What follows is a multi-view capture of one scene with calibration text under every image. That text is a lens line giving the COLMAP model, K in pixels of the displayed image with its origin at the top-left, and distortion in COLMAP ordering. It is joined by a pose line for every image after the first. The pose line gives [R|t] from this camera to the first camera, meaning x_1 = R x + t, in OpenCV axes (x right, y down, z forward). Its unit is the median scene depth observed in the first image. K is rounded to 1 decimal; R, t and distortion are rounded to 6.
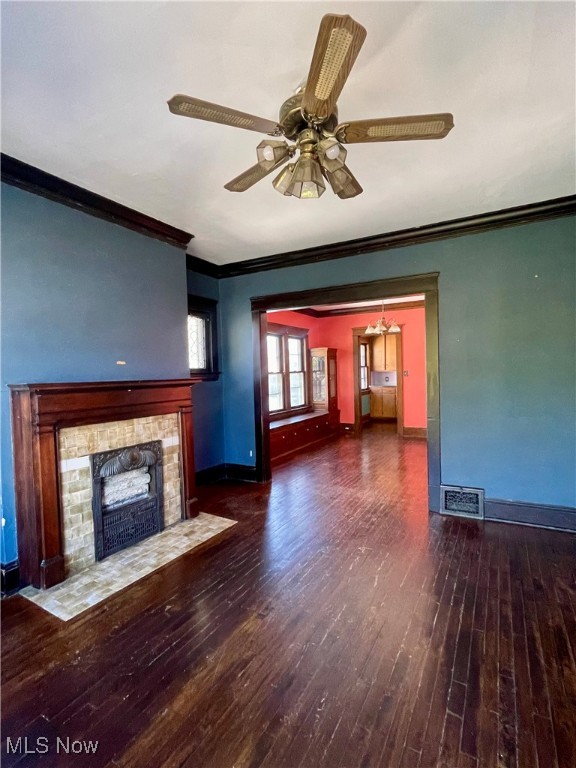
lens RADIAL K [[375.2, 0, 285.2], [0, 375.2, 384.9], [0, 0, 1]] dist [-0.000519, 0.001966]
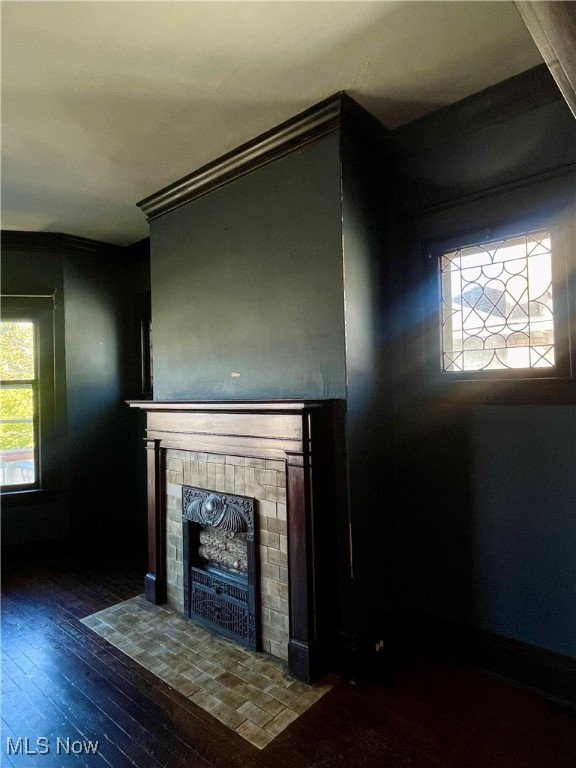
lens RADIAL K [[467.5, 0, 282.0], [0, 467.5, 389.8], [0, 0, 1]] dist [0.007824, -0.012468]
pose [[-0.219288, 0.022701, -0.975396, 0.434437], [0.000545, 0.999732, 0.023145, -0.053179], [0.975660, 0.004544, -0.219242, 1.354081]]
